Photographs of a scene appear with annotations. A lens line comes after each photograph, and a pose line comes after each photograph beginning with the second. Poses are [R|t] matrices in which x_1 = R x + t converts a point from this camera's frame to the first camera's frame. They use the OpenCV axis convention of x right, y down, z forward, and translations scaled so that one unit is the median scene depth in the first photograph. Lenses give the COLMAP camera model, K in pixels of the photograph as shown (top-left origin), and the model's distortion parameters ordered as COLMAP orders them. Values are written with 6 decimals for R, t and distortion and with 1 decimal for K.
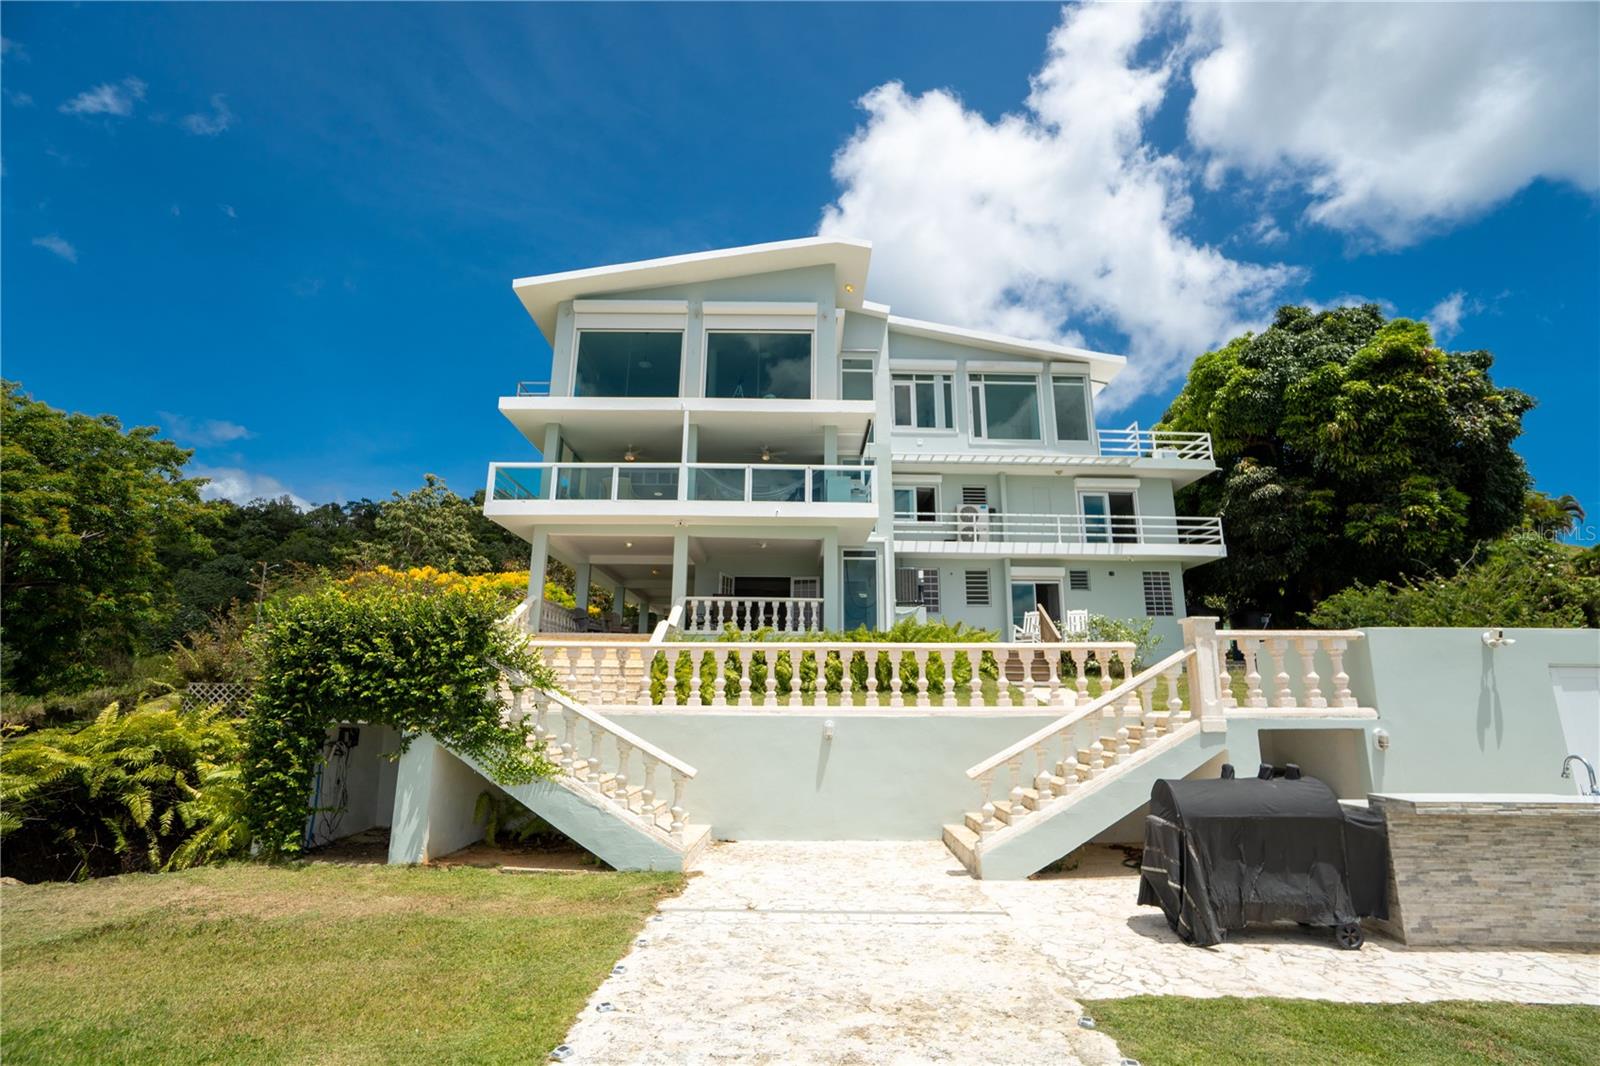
lens RADIAL K [[706.8, 0, 798.8], [0, 706.8, 535.8], [0, 0, 1]] dist [-0.060255, 0.018736]
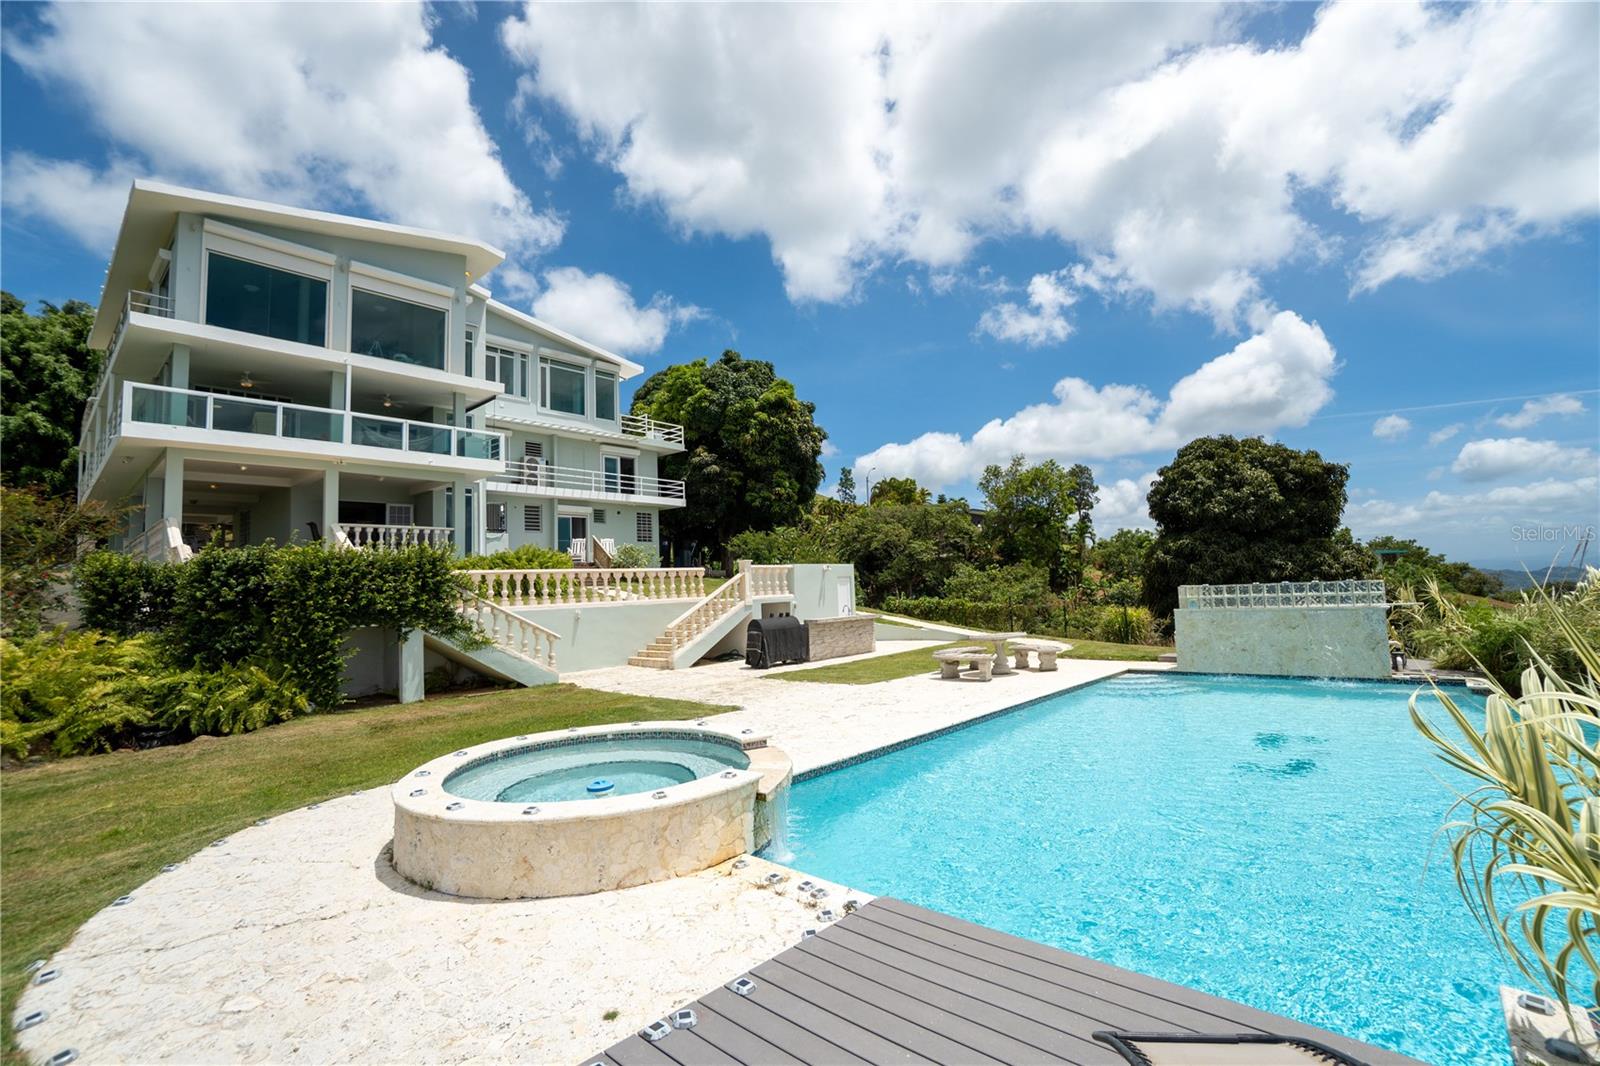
lens RADIAL K [[706.8, 0, 805.4], [0, 706.8, 539.9], [0, 0, 1]] dist [-0.060255, 0.018736]
pose [[0.658771, 0.016968, 0.752152, -0.468246], [-0.126528, 0.988004, 0.088531, -0.080776], [-0.741627, -0.153490, 0.653016, -0.314316]]
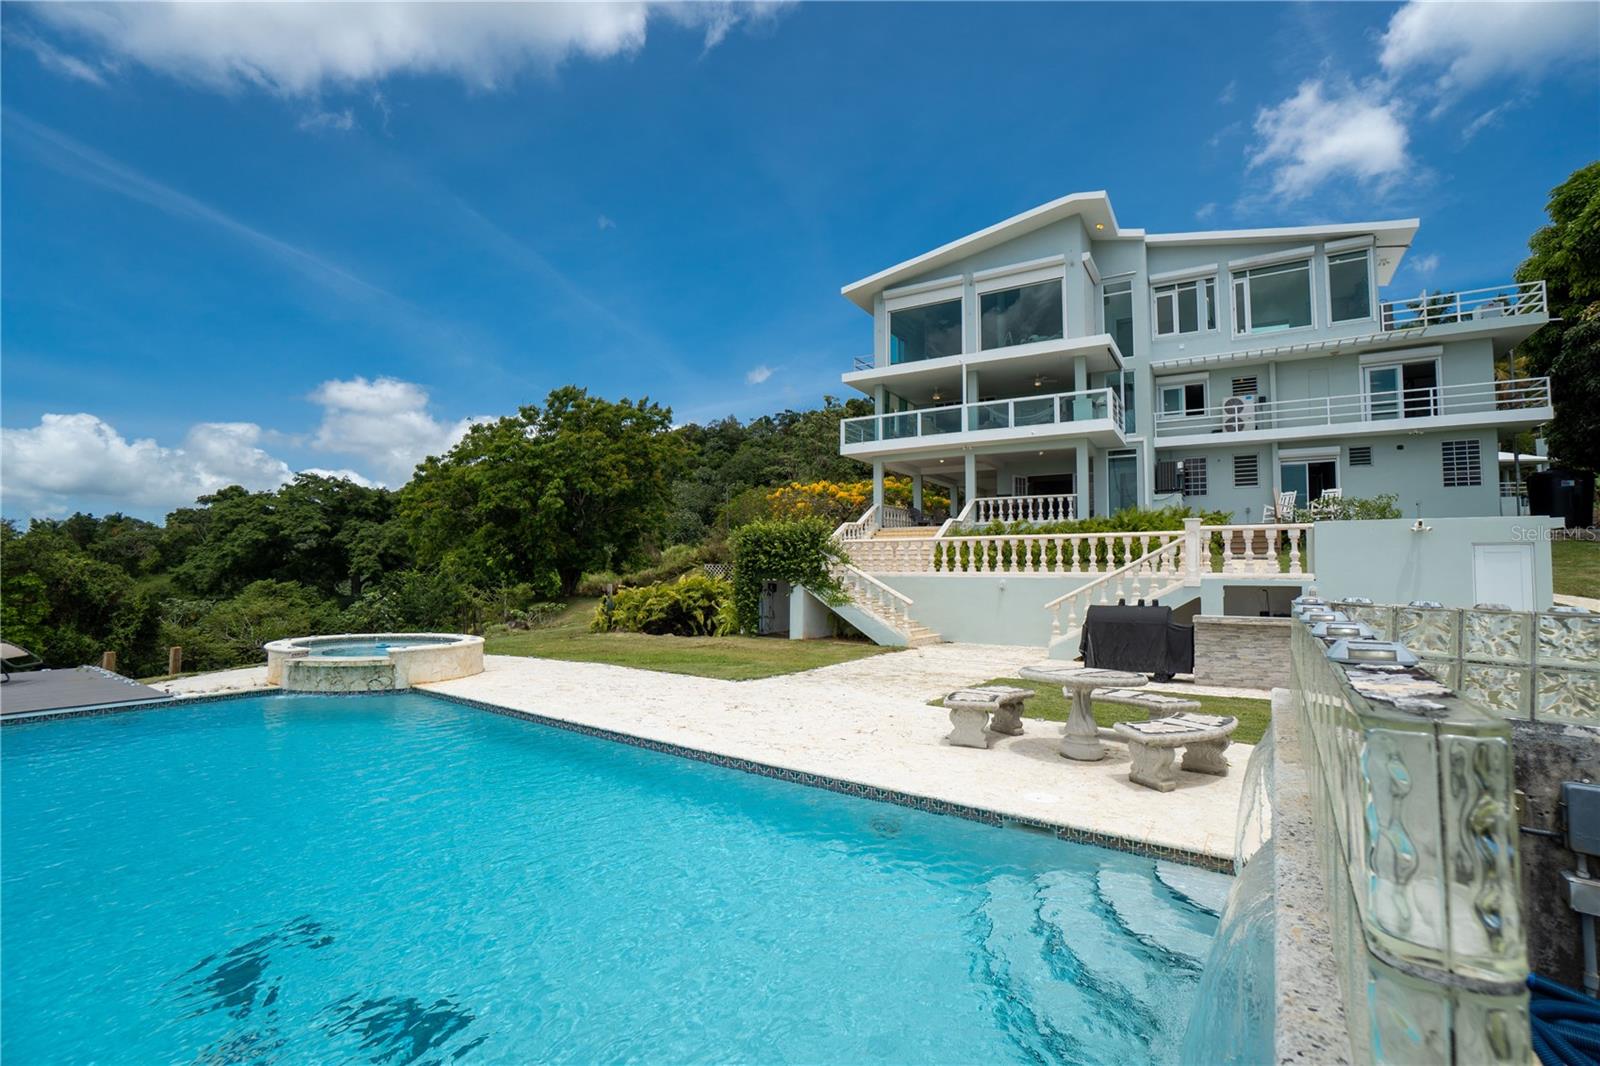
lens RADIAL K [[706.8, 0, 795.6], [0, 706.8, 536.9], [0, 0, 1]] dist [-0.060255, 0.018736]
pose [[0.842291, -0.028947, -0.538245, 0.268264], [0.123655, 0.982303, 0.140677, -0.073611], [0.524648, -0.185048, 0.830964, -0.342626]]
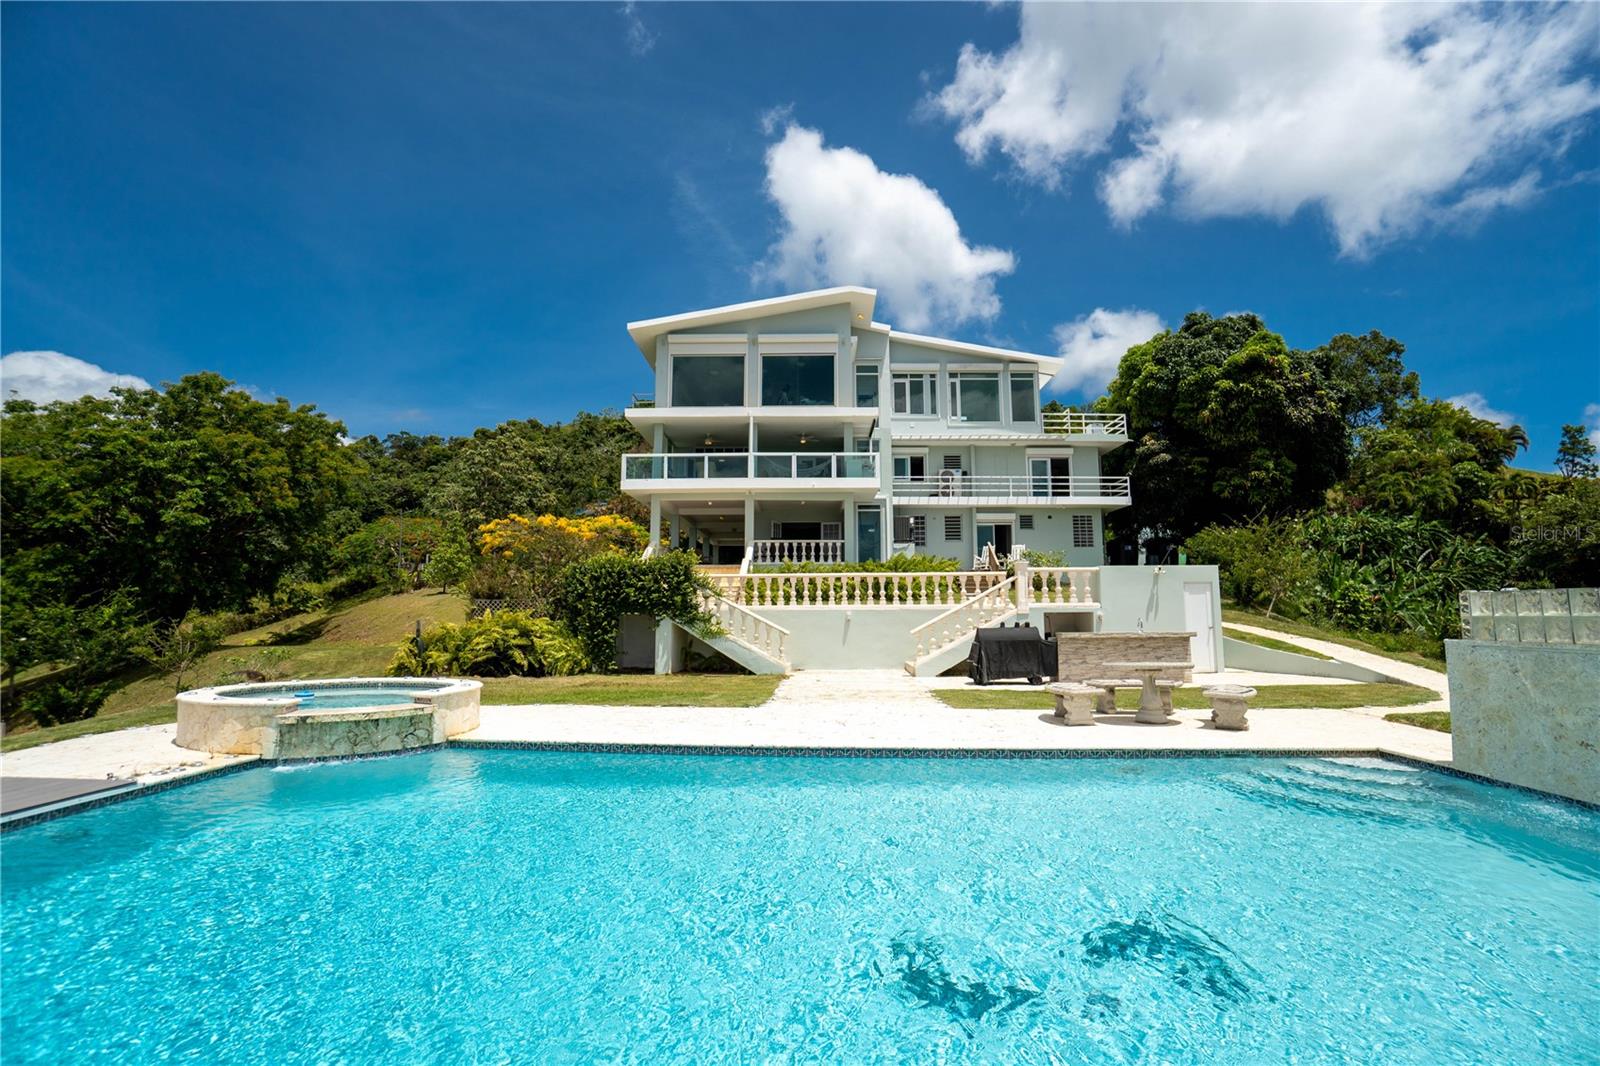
lens RADIAL K [[706.8, 0, 801.8], [0, 706.8, 533.6], [0, 0, 1]] dist [-0.060255, 0.018736]
pose [[0.999661, -0.012612, -0.022792, -0.020205], [0.015108, 0.993490, 0.112910, -0.089910], [0.021219, -0.113216, 0.993344, -0.467116]]
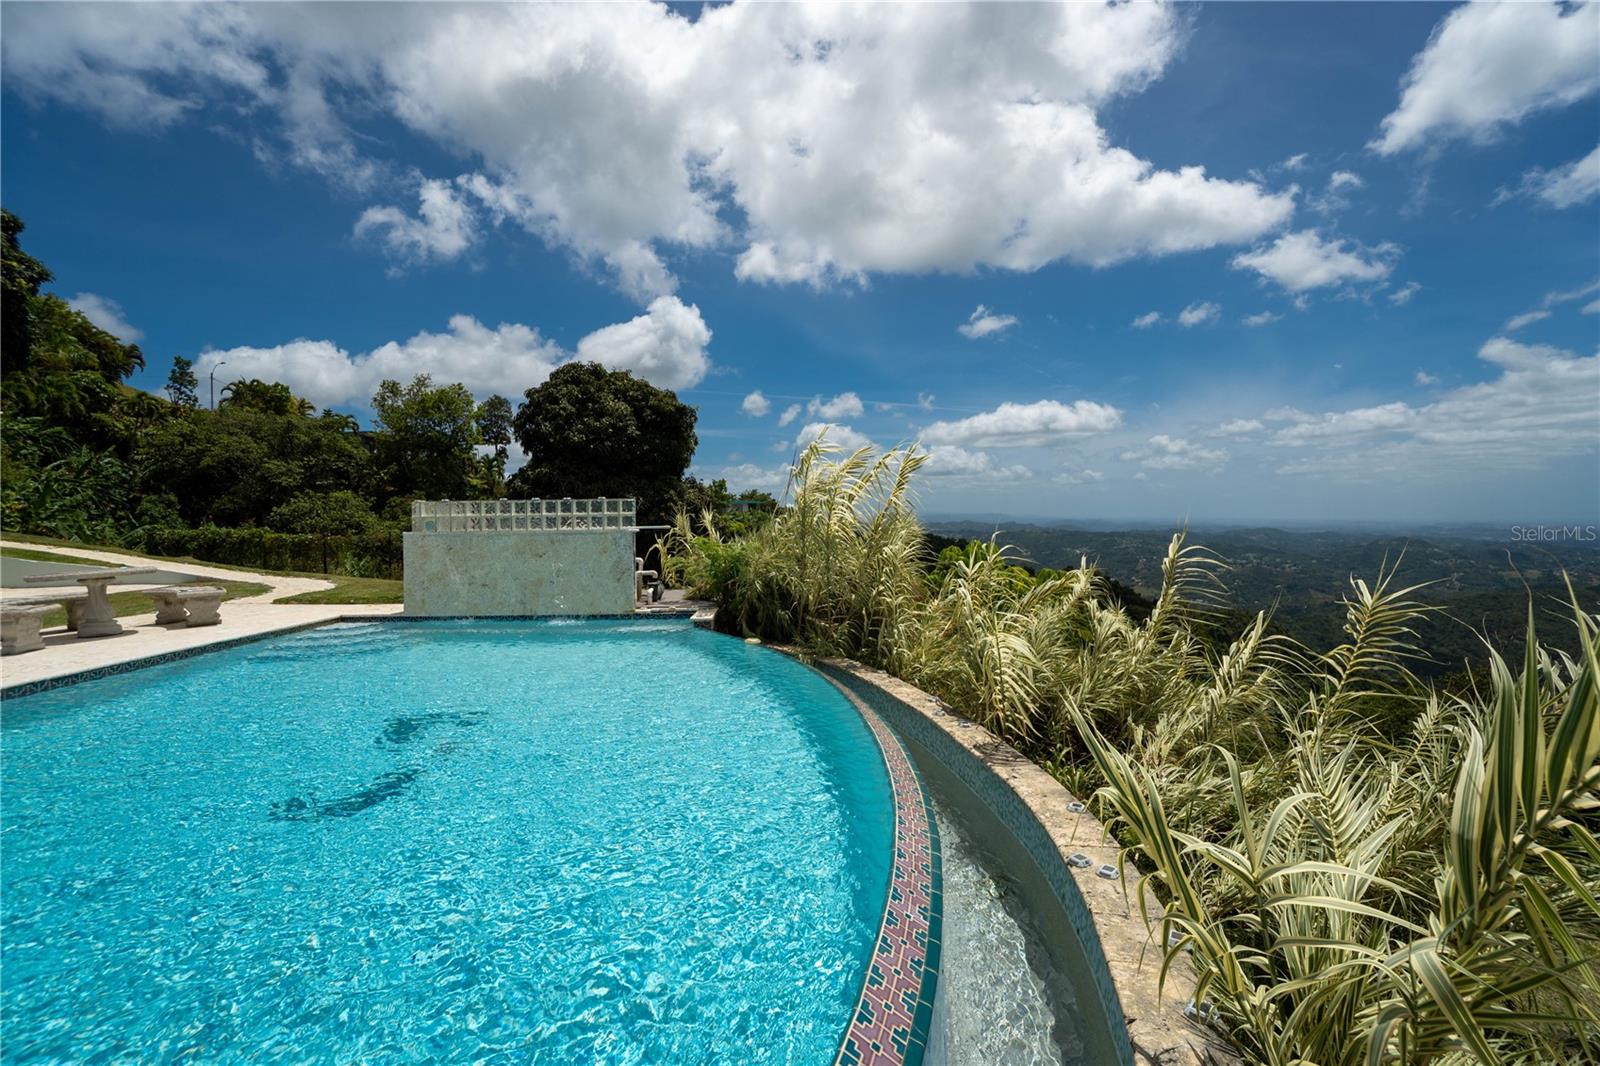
lens RADIAL K [[706.8, 0, 805.2], [0, 706.8, 539.0], [0, 0, 1]] dist [-0.060255, 0.018736]
pose [[-0.040989, -0.043182, 0.998226, -0.231365], [-0.216344, 0.975748, 0.033326, -0.074171], [-0.975456, -0.214595, -0.049337, -0.405640]]
